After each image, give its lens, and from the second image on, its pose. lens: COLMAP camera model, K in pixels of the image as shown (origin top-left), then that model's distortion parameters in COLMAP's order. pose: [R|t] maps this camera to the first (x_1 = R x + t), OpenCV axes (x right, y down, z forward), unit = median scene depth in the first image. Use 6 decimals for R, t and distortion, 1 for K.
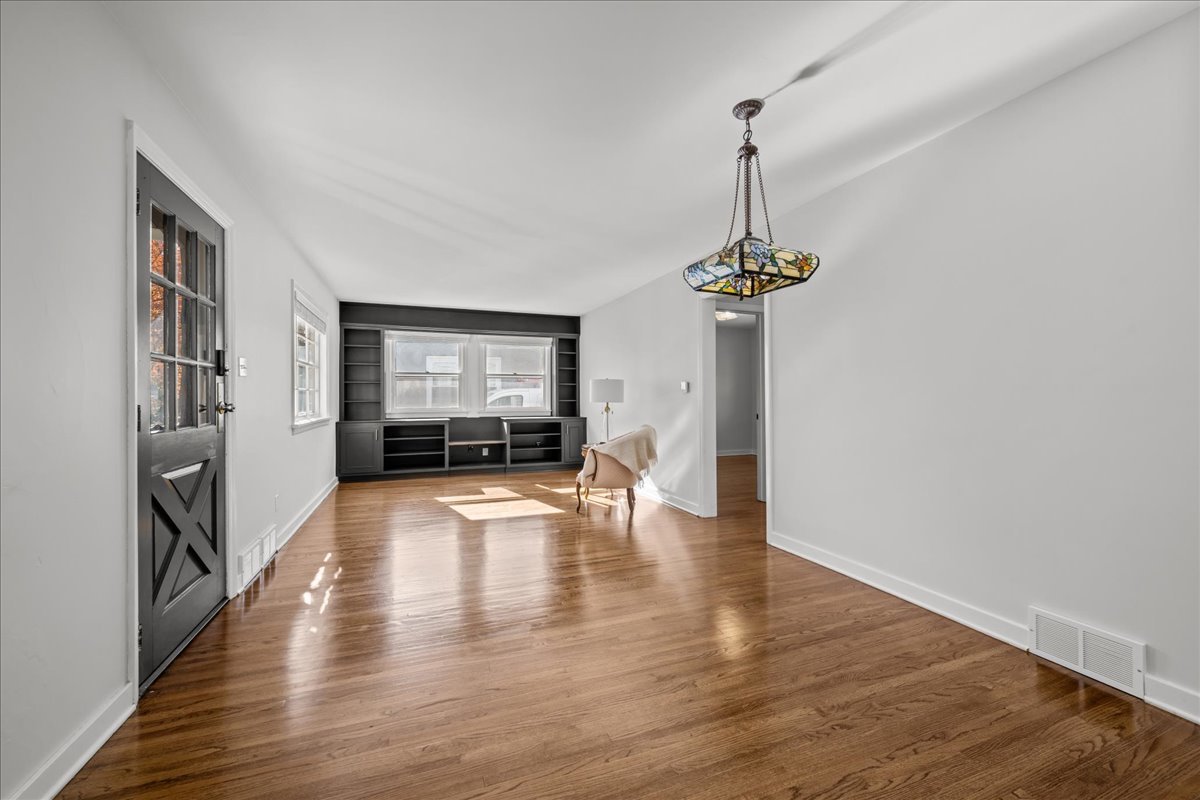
lens RADIAL K [[472.7, 0, 608.1], [0, 472.7, 400.0], [0, 0, 1]] dist [-0.000894, -0.000100]
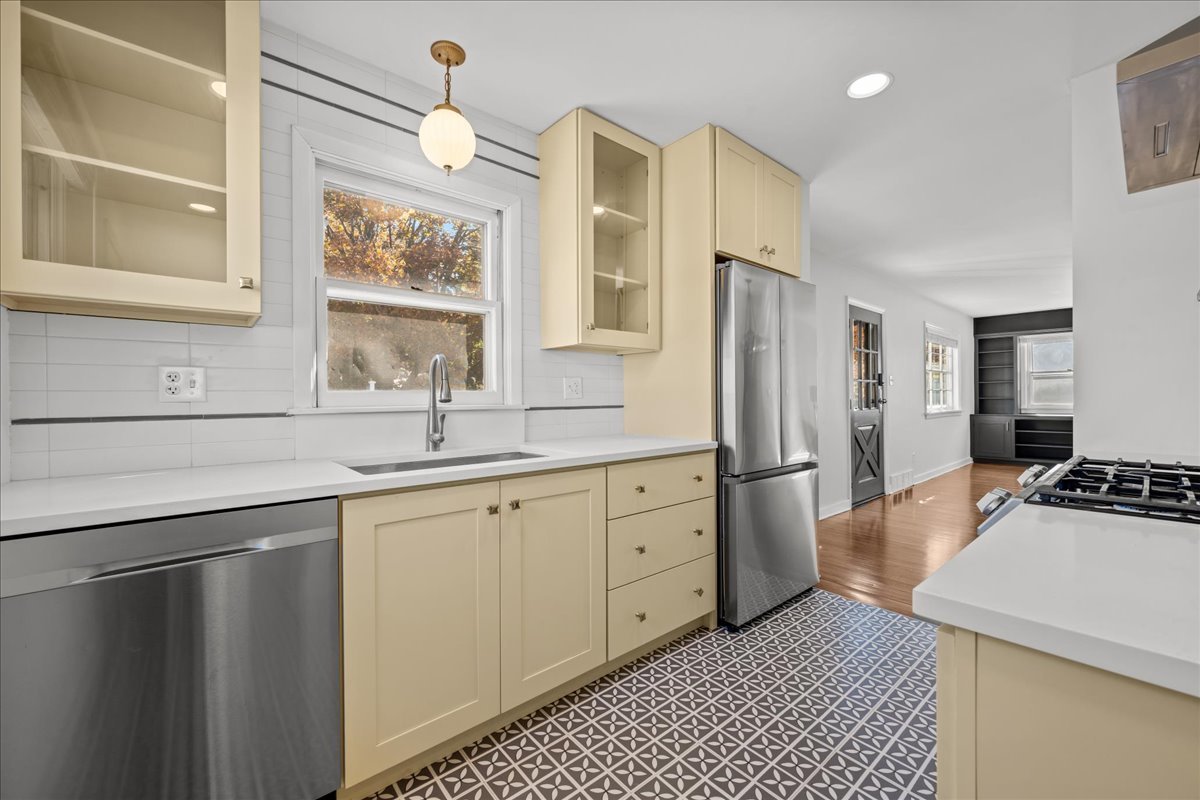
lens RADIAL K [[472.7, 0, 600.8], [0, 472.7, 395.5], [0, 0, 1]] dist [-0.000894, -0.000100]
pose [[0.313933, -0.010141, -0.949391, 0.338860], [0.005195, 0.999946, -0.008964, 0.001920], [0.949431, -0.002119, 0.313969, -0.363703]]
